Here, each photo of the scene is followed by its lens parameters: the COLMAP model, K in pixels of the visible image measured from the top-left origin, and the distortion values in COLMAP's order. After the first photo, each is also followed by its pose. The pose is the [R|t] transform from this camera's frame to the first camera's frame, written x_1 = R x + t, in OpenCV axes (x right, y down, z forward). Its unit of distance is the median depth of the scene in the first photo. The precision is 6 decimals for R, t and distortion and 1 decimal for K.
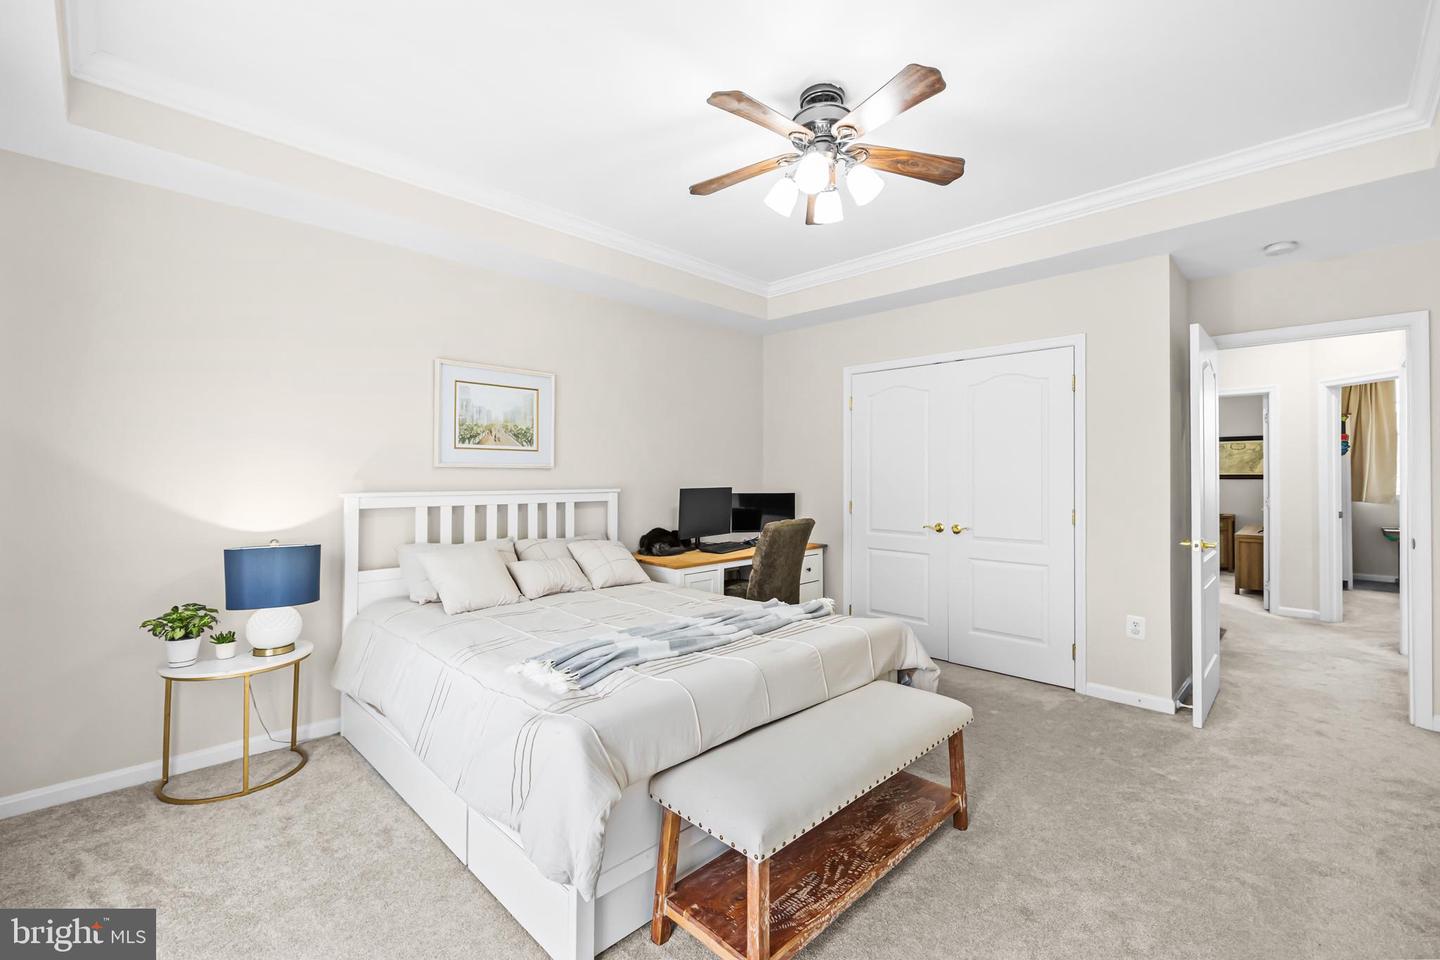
lens RADIAL K [[601.0, 0, 714.9], [0, 601.0, 471.5], [0, 0, 1]] dist [-0.000842, 0.000195]
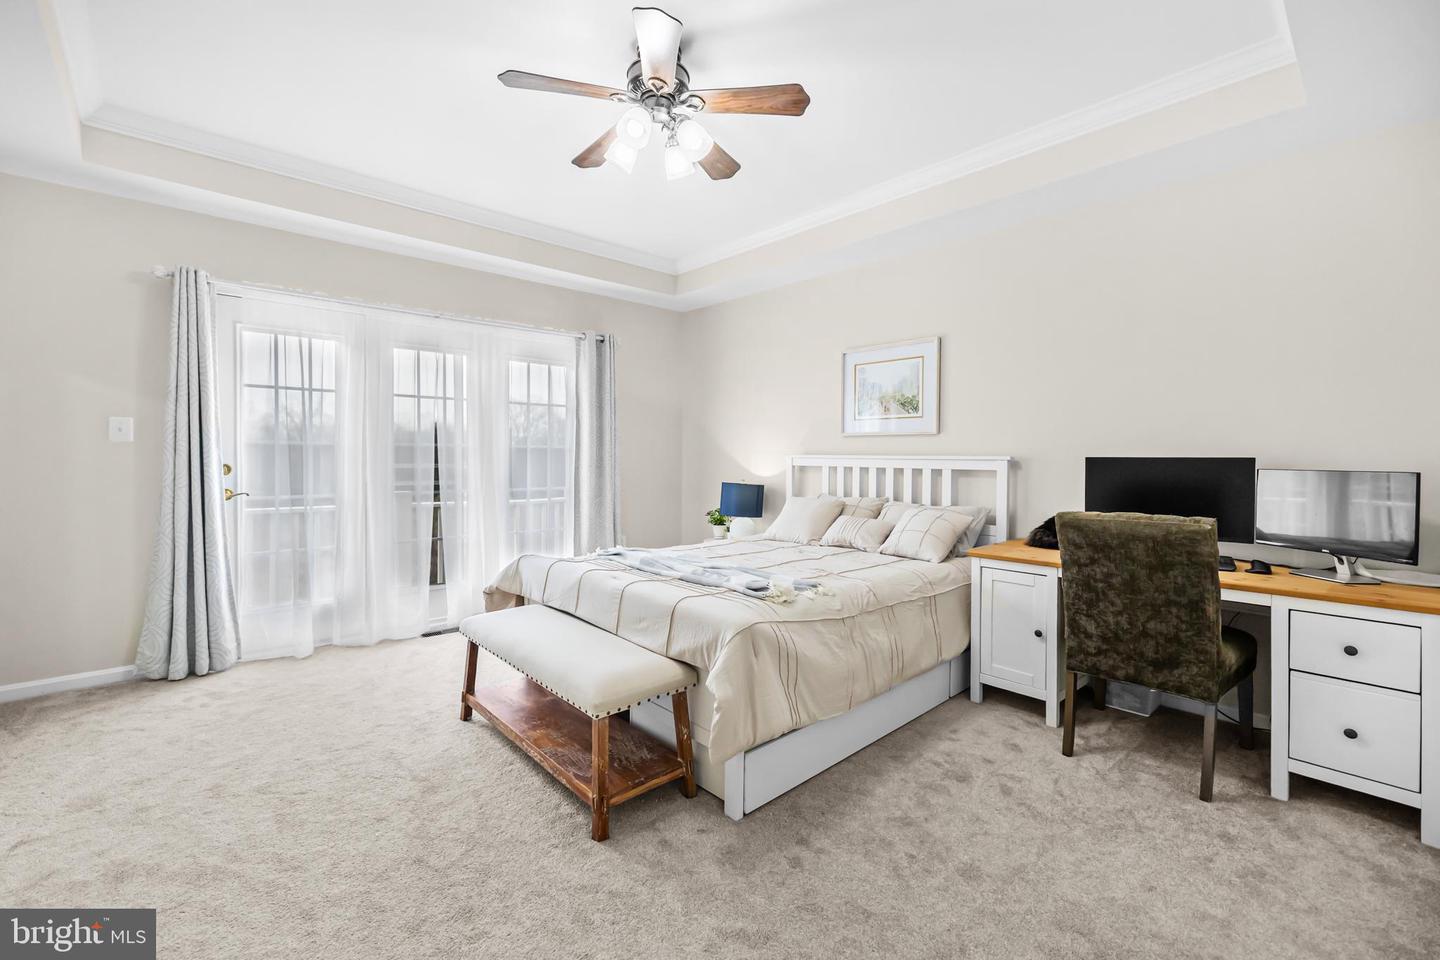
lens RADIAL K [[601.0, 0, 714.9], [0, 601.0, 471.5], [0, 0, 1]] dist [-0.000842, 0.000195]
pose [[-0.062256, 0.028351, -0.997657, 0.745231], [0.004936, 0.999593, 0.028098, 0.027422], [0.998048, -0.003175, -0.062370, 0.726609]]
